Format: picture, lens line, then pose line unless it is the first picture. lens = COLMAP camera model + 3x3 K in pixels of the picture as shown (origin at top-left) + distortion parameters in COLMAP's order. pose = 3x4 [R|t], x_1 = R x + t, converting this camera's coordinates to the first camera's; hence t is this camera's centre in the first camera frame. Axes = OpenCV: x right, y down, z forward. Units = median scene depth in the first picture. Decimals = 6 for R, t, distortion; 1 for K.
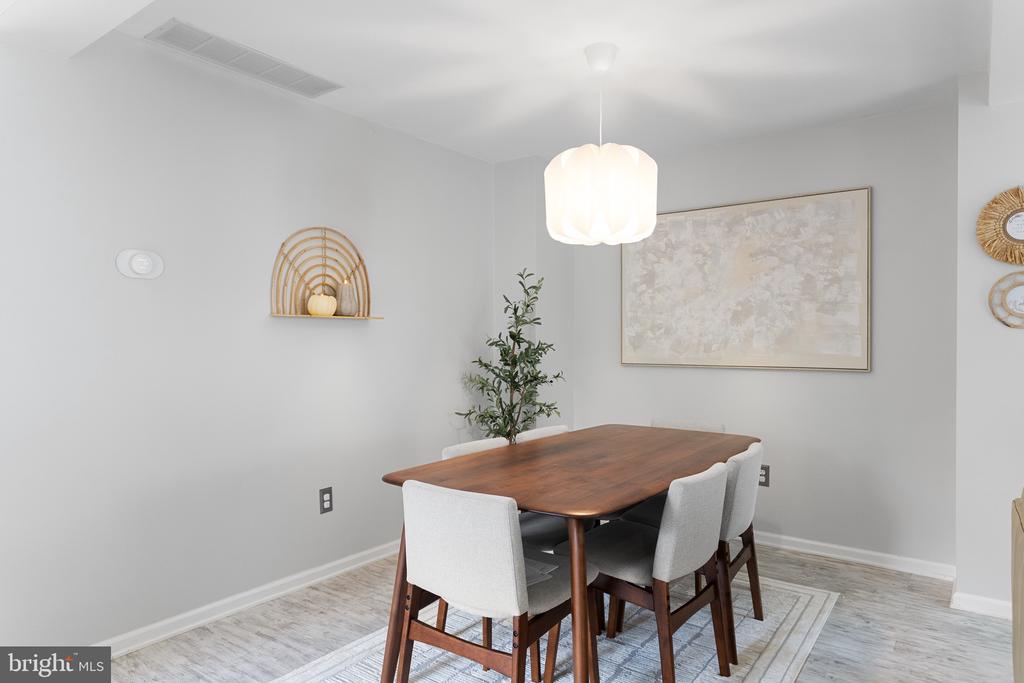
lens RADIAL K [[633.8, 0, 512.0], [0, 633.8, 341.5], [0, 0, 1]] dist [-0.000925, -0.000252]
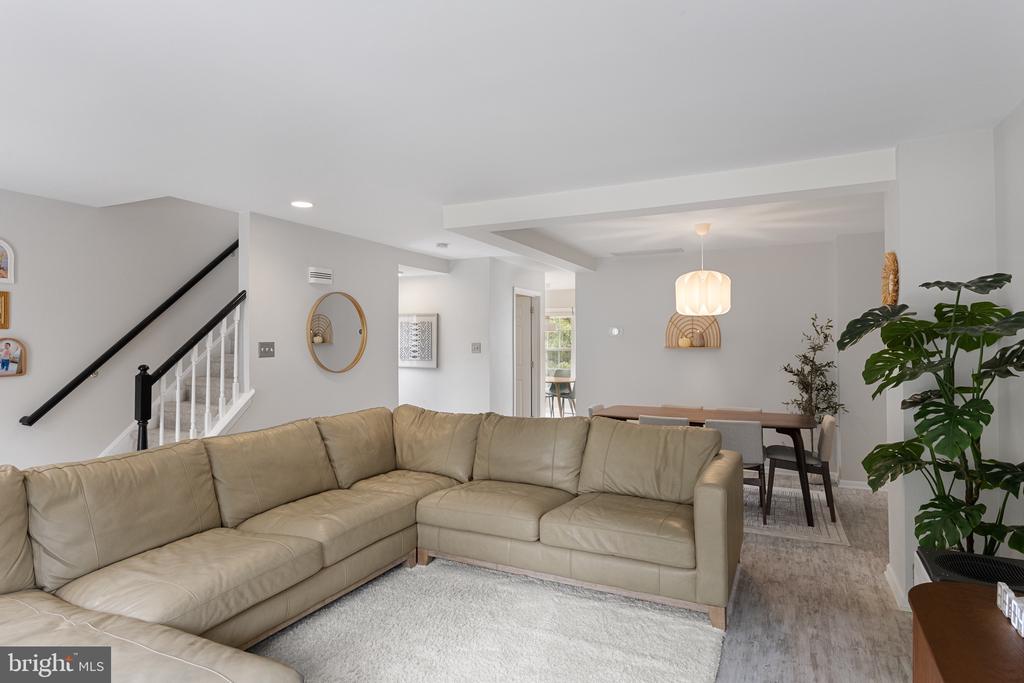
lens RADIAL K [[565.1, 0, 512.0], [0, 565.1, 341.5], [0, 0, 1]] dist [0.000097, -0.000014]
pose [[0.179416, -0.003199, -0.983768, 1.385335], [-0.005626, 0.999975, -0.004278, -0.042677], [0.983757, 0.006303, 0.179394, 0.020594]]
